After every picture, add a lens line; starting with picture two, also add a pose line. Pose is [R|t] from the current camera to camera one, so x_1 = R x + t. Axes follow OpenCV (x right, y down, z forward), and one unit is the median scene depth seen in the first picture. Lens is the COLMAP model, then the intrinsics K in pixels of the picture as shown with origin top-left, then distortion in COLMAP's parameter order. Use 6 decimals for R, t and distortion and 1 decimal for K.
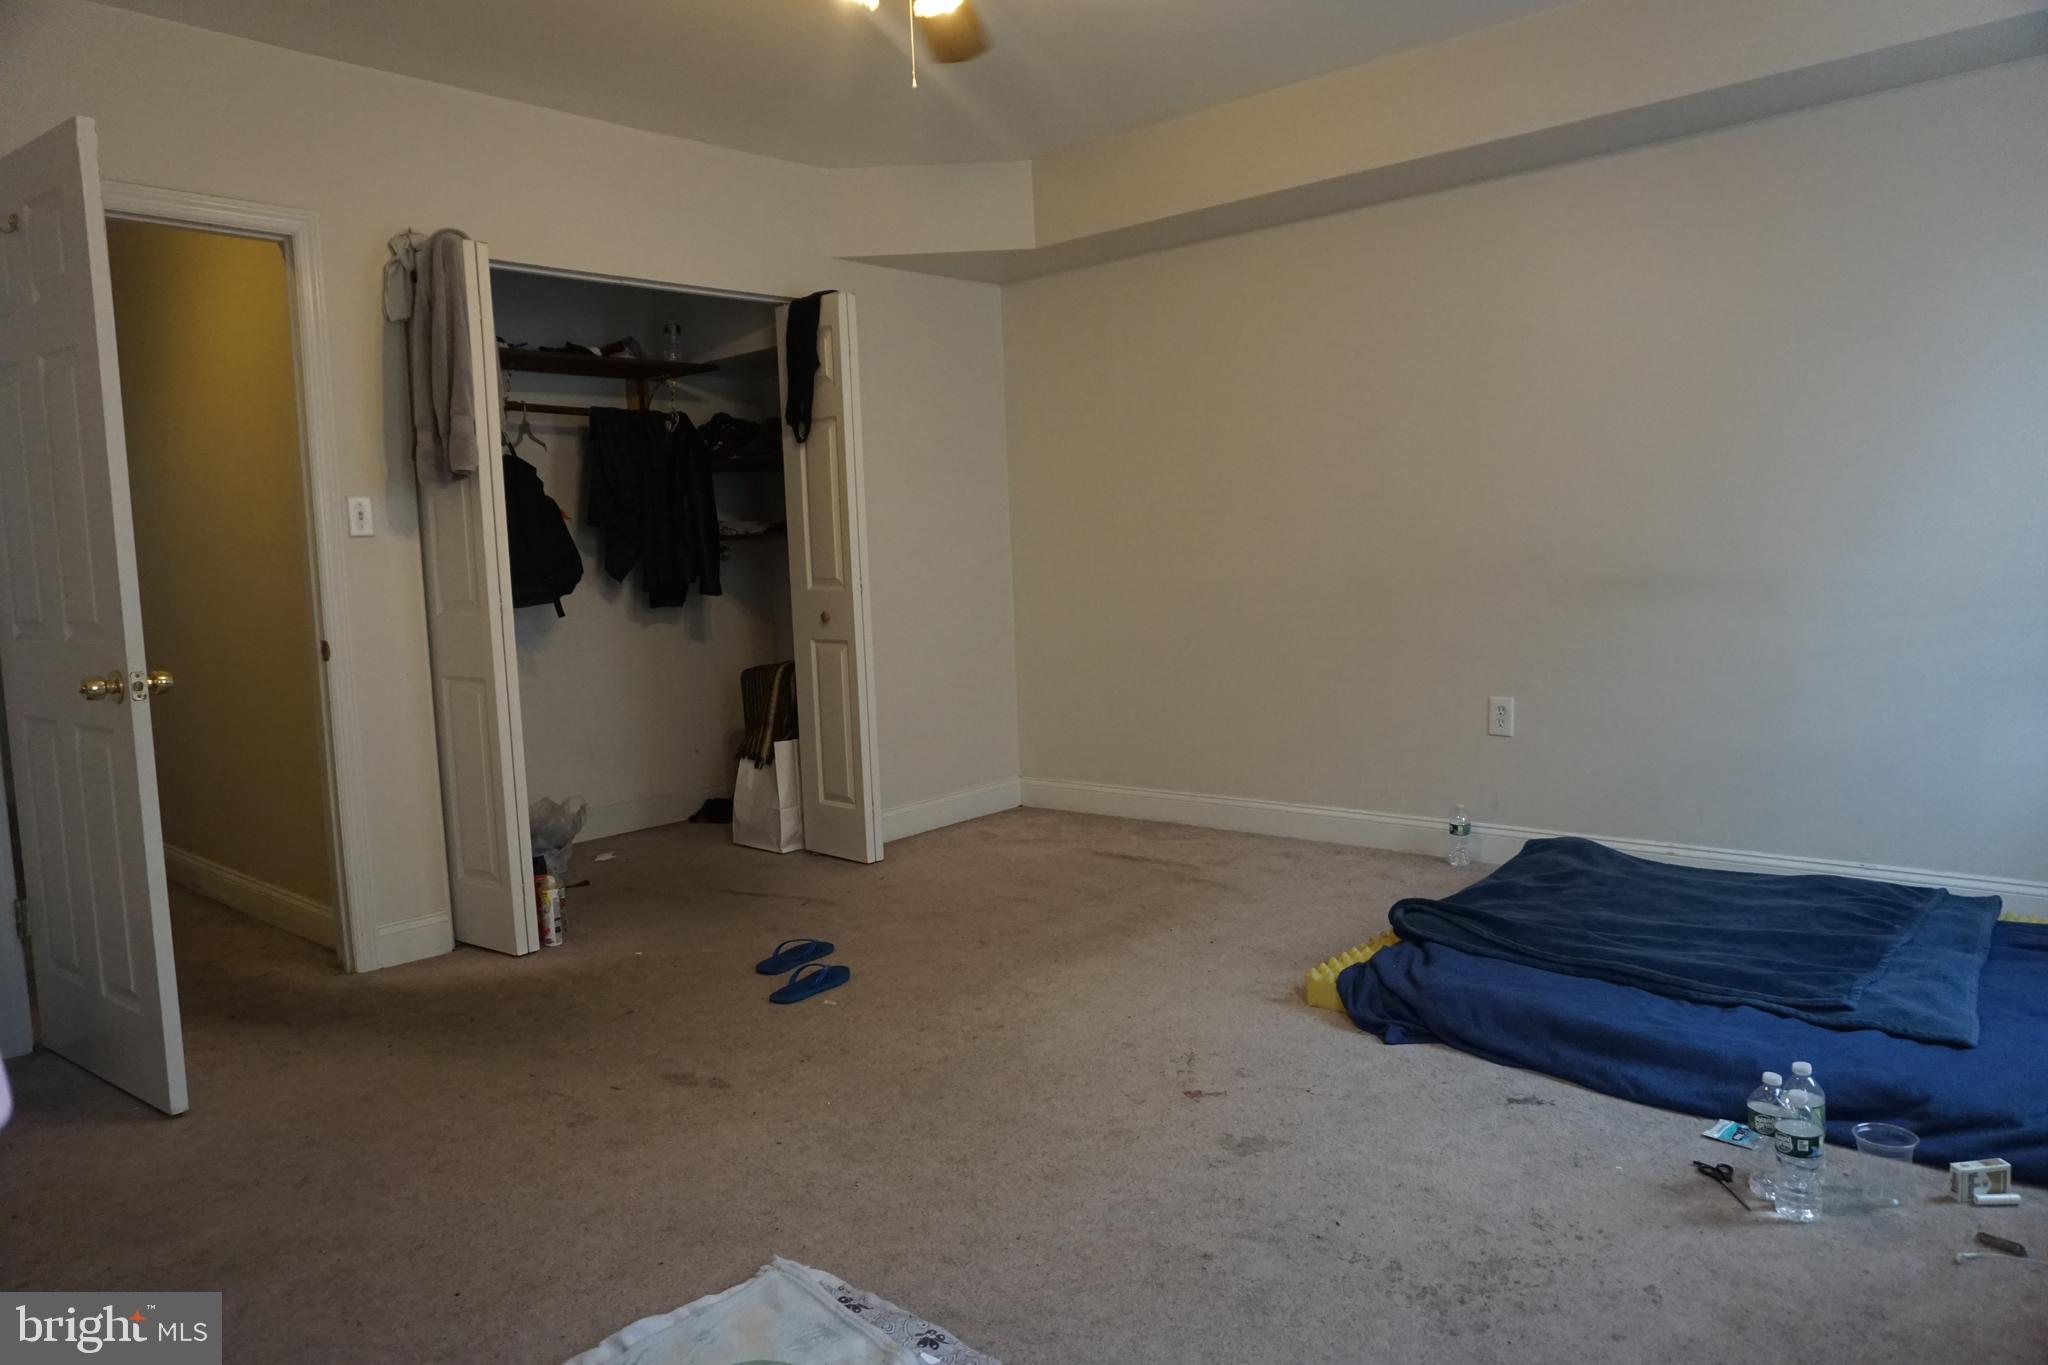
lens RADIAL K [[1359.7, 0, 1021.4], [0, 1359.7, 687.7], [0, 0, 1]] dist [-0.053689, 0.036676]
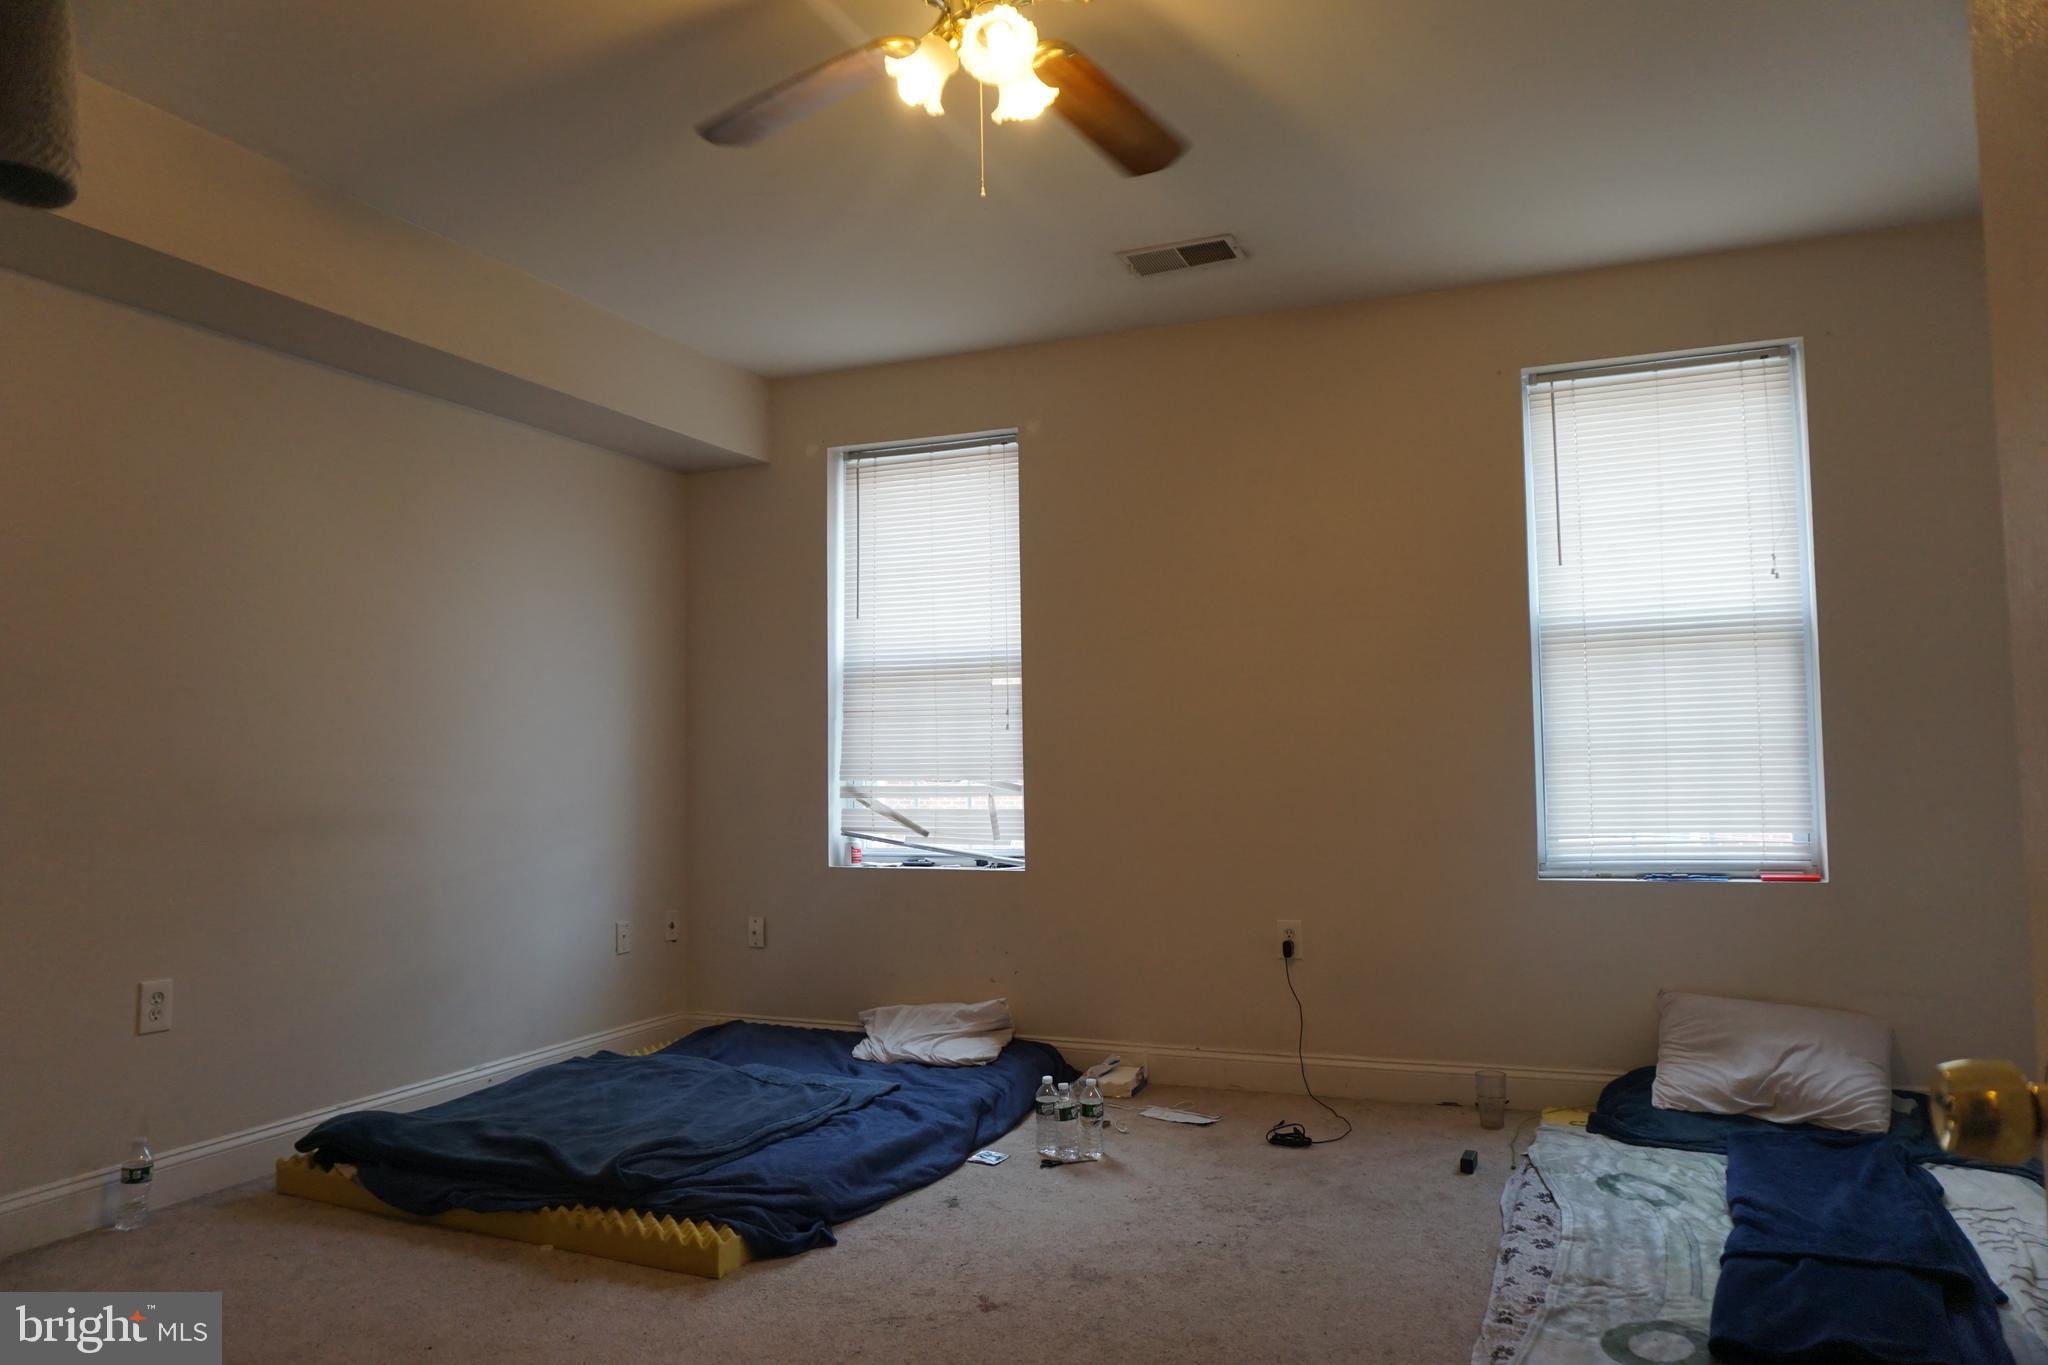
lens RADIAL K [[1359.7, 0, 1021.4], [0, 1359.7, 687.7], [0, 0, 1]] dist [-0.053689, 0.036676]
pose [[-0.340270, 0.091898, 0.935826, -0.844351], [0.114363, 0.991870, -0.055819, -0.093539], [-0.933347, 0.088031, -0.348013, 1.271158]]
